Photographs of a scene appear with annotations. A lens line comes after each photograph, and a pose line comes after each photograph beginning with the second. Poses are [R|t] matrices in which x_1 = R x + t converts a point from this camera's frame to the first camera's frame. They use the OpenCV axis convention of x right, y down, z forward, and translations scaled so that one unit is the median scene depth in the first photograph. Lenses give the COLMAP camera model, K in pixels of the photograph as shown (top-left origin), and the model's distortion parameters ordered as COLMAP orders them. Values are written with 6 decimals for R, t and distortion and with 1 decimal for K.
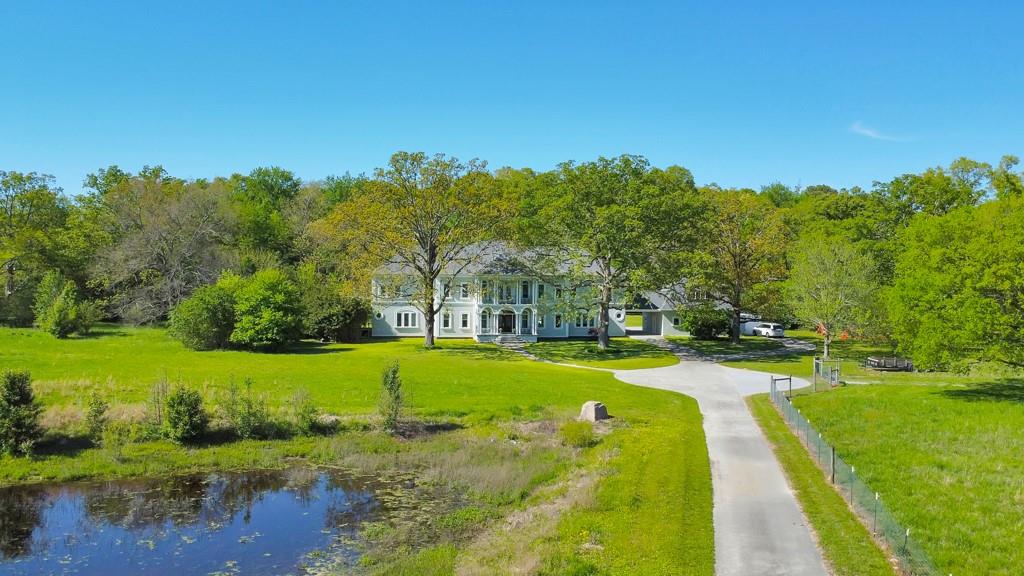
lens RADIAL K [[723.1, 0, 513.3], [0, 723.1, 287.0], [0, 0, 1]] dist [-0.000262, -0.000020]
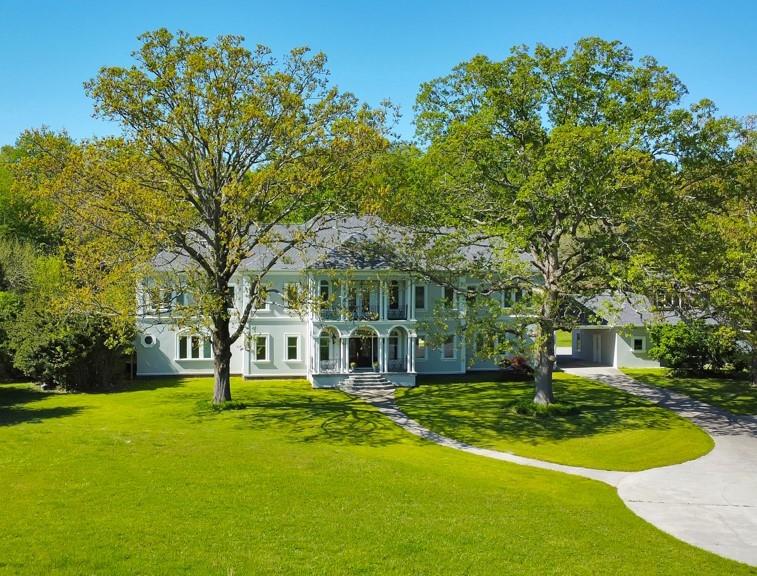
lens RADIAL K [[565.6, 0, 376.1], [0, 565.6, 289.1], [0, 0, 1]] dist [0.001032, 0.000696]
pose [[0.999569, -0.009227, 0.027880, -0.011006], [0.009101, 0.999948, 0.004616, -0.003717], [-0.027921, -0.004360, 0.999601, 0.544971]]
